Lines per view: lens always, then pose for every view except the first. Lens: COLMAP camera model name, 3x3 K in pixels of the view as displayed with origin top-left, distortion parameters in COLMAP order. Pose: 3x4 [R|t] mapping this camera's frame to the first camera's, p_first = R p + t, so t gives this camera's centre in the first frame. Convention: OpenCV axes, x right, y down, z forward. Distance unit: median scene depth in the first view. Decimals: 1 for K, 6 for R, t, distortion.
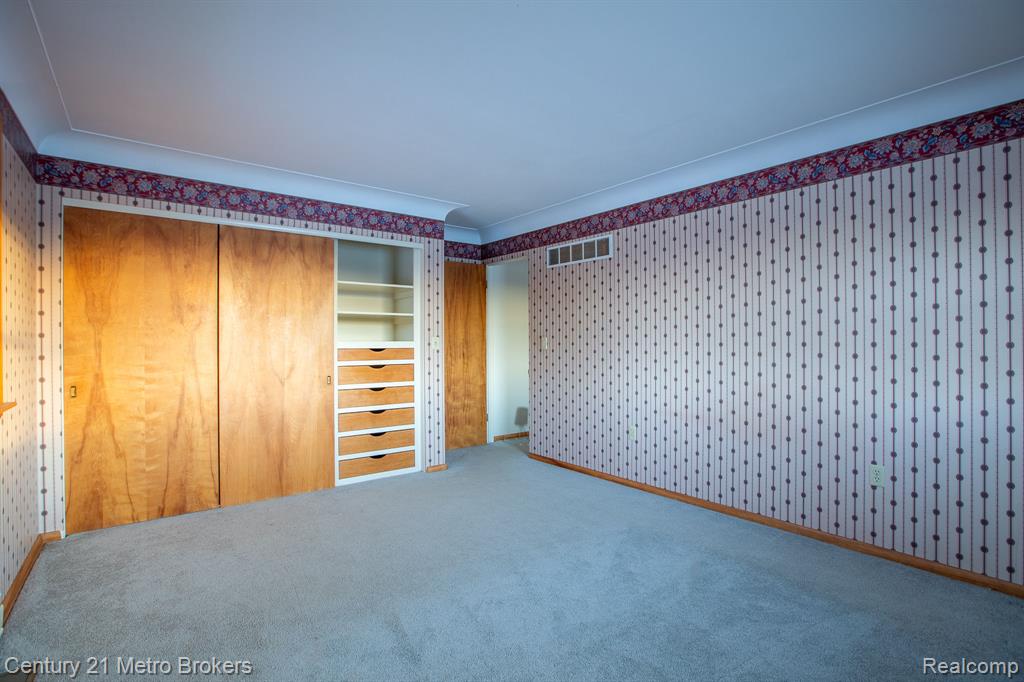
lens RADIAL K [[491.3, 0, 512.1], [0, 491.3, 336.6], [0, 0, 1]] dist [-0.000658, -0.000025]
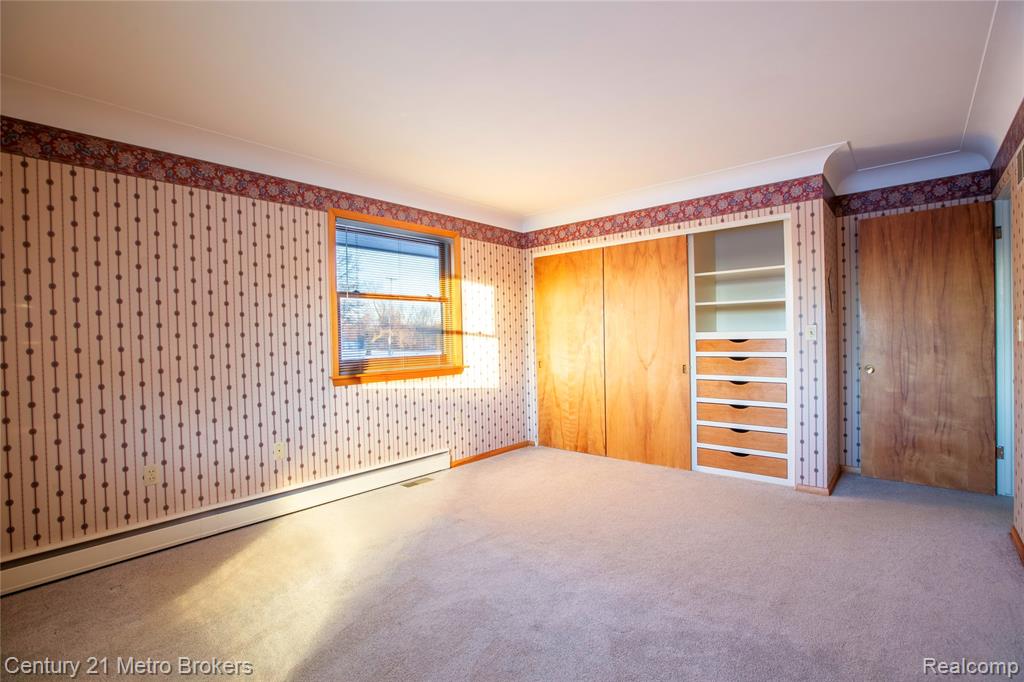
lens RADIAL K [[474.6, 0, 497.7], [0, 474.6, 337.9], [0, 0, 1]] dist [-0.052792, 0.029152]
pose [[0.196002, 0.000020, -0.980604, 0.539665], [0.028423, 0.999580, 0.005702, 0.003869], [0.980192, -0.028989, 0.195919, 0.399082]]
